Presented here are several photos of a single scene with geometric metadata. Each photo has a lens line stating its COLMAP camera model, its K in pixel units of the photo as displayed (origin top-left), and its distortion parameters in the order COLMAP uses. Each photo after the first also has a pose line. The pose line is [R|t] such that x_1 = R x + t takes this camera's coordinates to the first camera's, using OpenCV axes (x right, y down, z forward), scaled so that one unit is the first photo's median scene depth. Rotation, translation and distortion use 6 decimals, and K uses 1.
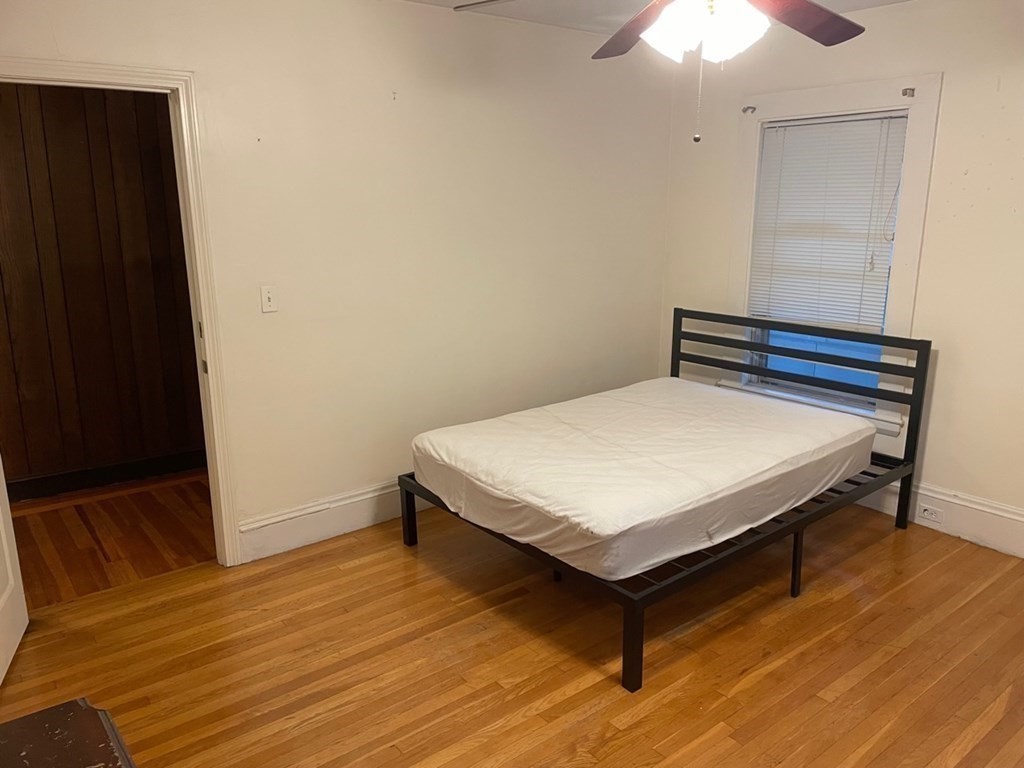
lens RADIAL K [[778.0, 0, 513.0], [0, 778.0, 380.0], [0, 0, 1]] dist [0.059467, -0.011146]
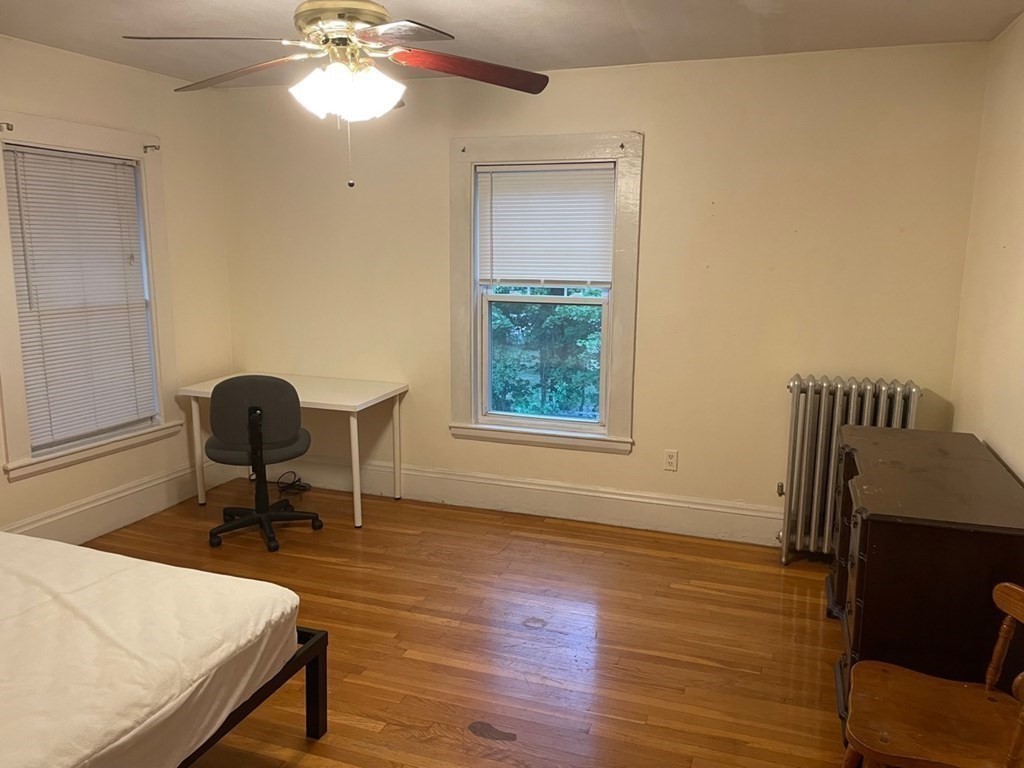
lens RADIAL K [[778.0, 0, 514.1], [0, 778.0, 387.1], [0, 0, 1]] dist [0.059467, -0.011146]
pose [[-0.518513, -0.160257, 0.839918, -0.676863], [0.188722, 0.936608, 0.295211, -0.234379], [-0.833983, 0.311582, -0.455400, 1.036833]]
